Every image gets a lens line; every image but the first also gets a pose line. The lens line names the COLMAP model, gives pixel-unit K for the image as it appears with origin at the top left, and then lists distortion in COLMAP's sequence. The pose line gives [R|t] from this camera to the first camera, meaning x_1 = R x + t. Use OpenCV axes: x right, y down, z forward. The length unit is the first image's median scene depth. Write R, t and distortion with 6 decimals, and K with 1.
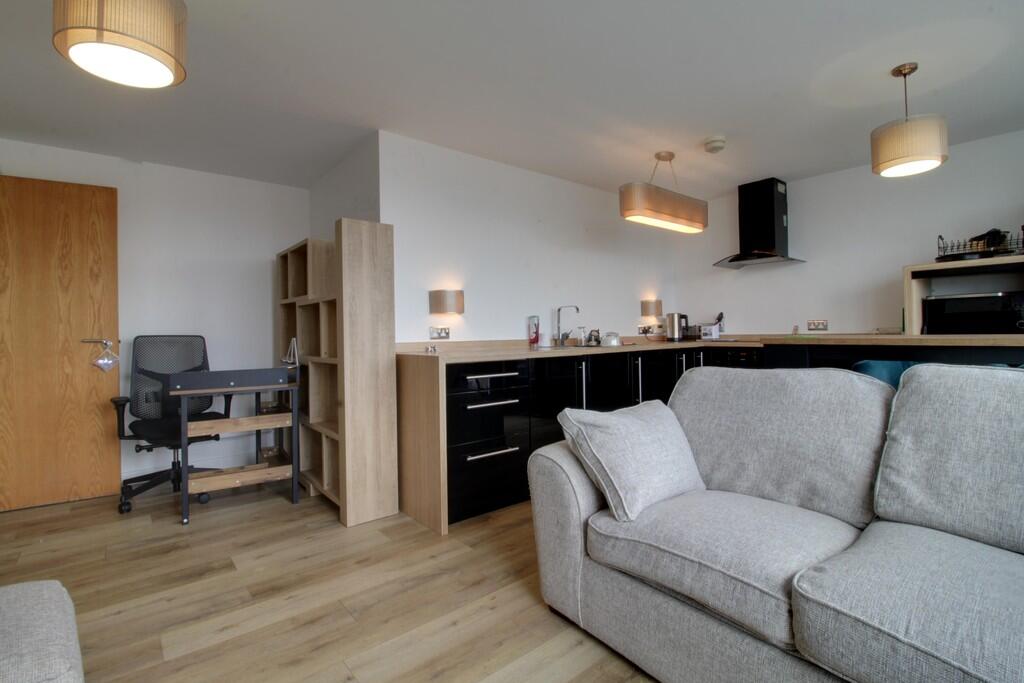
lens RADIAL K [[475.2, 0, 514.9], [0, 475.2, 336.8], [0, 0, 1]] dist [-0.002006, -0.008863]
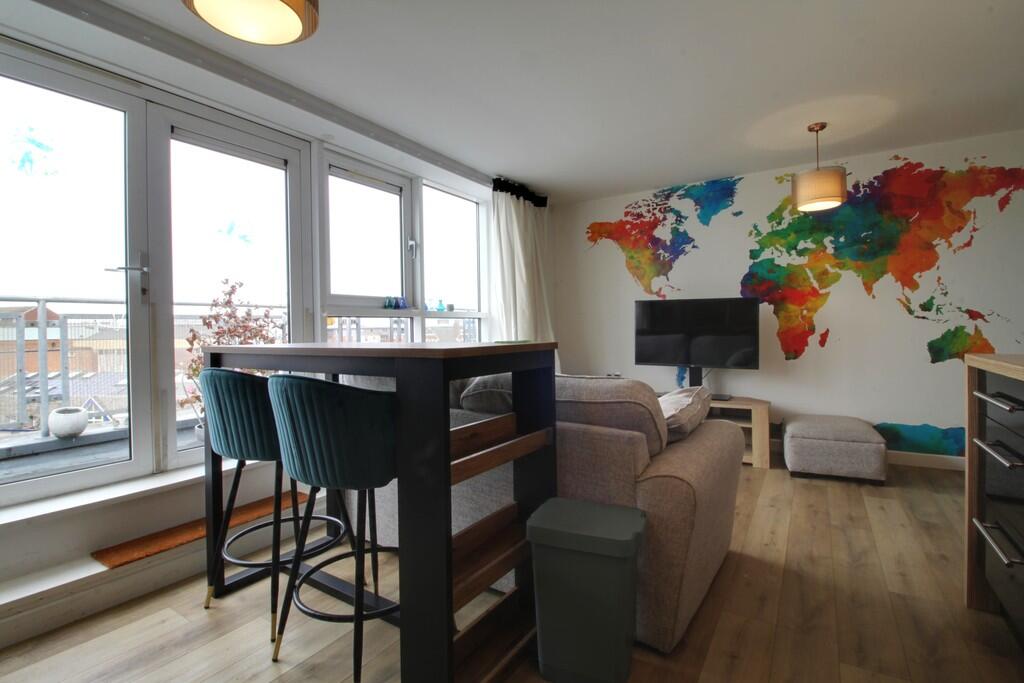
lens RADIAL K [[475.2, 0, 514.3], [0, 475.2, 332.6], [0, 0, 1]] dist [-0.002006, -0.008863]
pose [[-0.952271, 0.035805, -0.303148, 0.472087], [0.030962, 0.999305, 0.020767, -0.018423], [0.303681, 0.010390, -0.952717, 0.987560]]
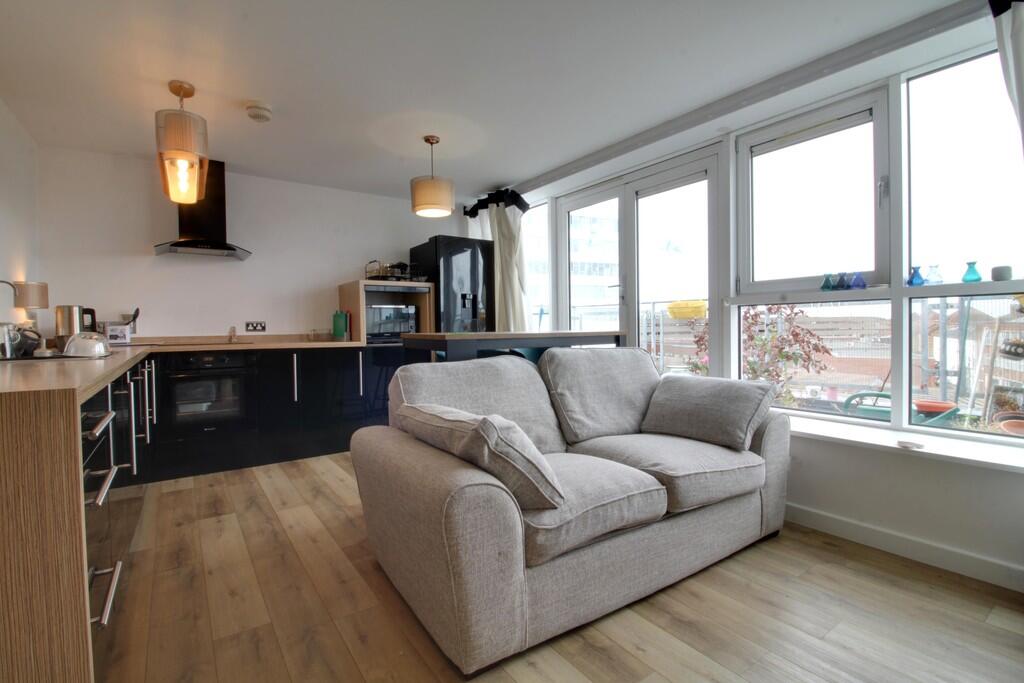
lens RADIAL K [[475.2, 0, 513.2], [0, 475.2, 337.7], [0, 0, 1]] dist [-0.002006, -0.008863]
pose [[0.083855, -0.009453, 0.996433, -0.339106], [0.019012, 0.999788, 0.007885, 0.002478], [-0.996297, 0.018283, 0.084017, 0.415075]]
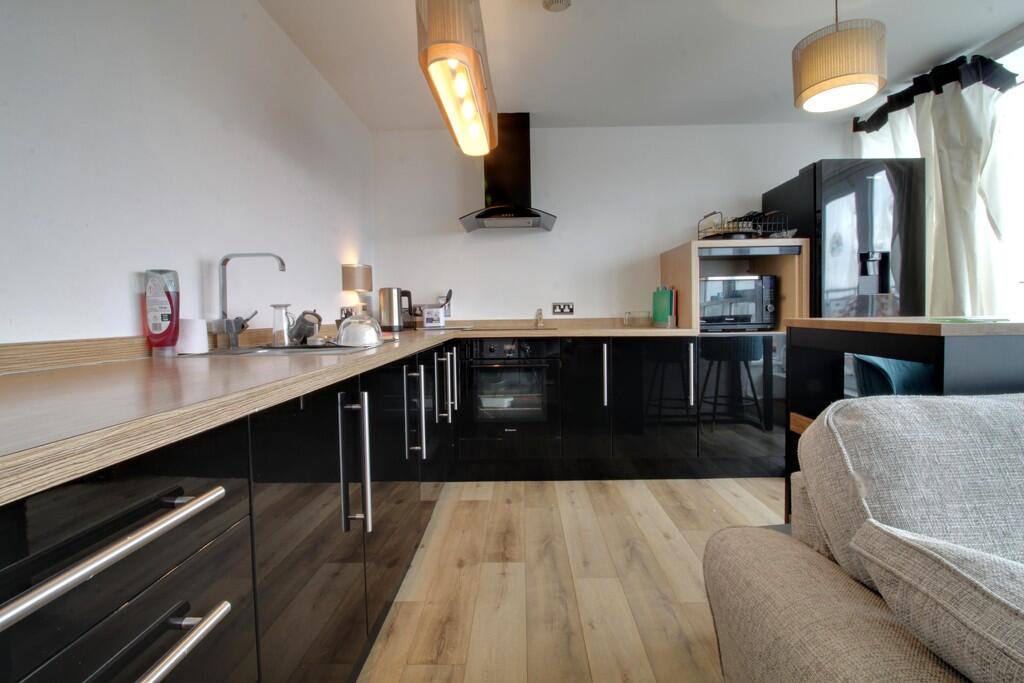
lens RADIAL K [[475.2, 0, 513.8], [0, 475.2, 325.1], [0, 0, 1]] dist [-0.002006, -0.008863]
pose [[0.657026, -0.013622, 0.753745, -0.054381], [0.012288, 0.999897, 0.007360, -0.001829], [-0.753768, 0.004427, 0.657126, 0.565970]]
